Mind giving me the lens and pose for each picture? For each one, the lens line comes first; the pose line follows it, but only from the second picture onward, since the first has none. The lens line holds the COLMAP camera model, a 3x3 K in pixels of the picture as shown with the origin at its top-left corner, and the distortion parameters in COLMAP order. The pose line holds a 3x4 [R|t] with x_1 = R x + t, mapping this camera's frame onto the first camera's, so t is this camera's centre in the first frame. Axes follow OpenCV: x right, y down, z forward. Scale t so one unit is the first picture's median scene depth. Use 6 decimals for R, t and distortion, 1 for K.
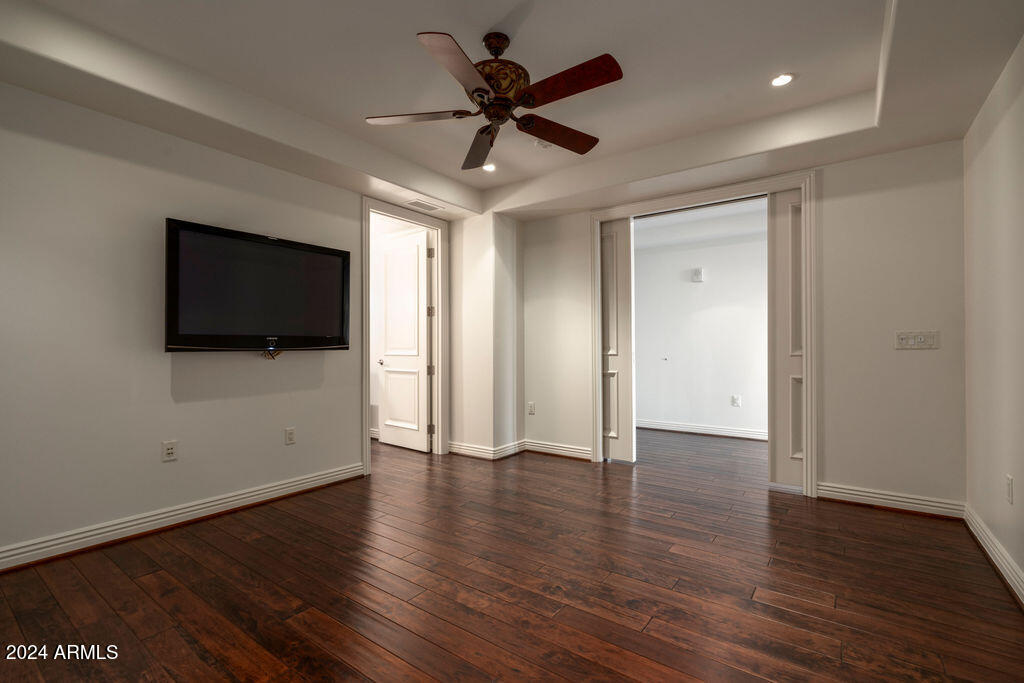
lens RADIAL K [[463.6, 0, 503.8], [0, 463.6, 348.1], [0, 0, 1]] dist [-0.001064, 0.000828]
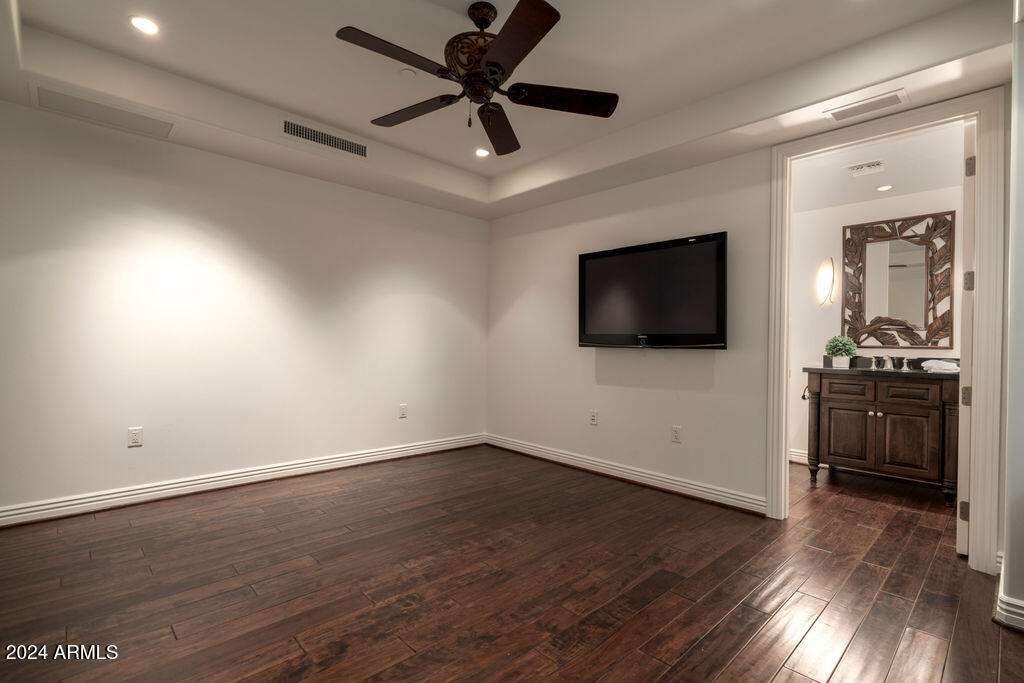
lens RADIAL K [[463.6, 0, 505.0], [0, 463.6, 344.4], [0, 0, 1]] dist [-0.001064, 0.000828]
pose [[-0.167110, -0.000791, -0.985938, 0.699163], [-0.020147, 0.999794, 0.002612, 0.001172], [0.985732, 0.020300, -0.167092, 0.948205]]
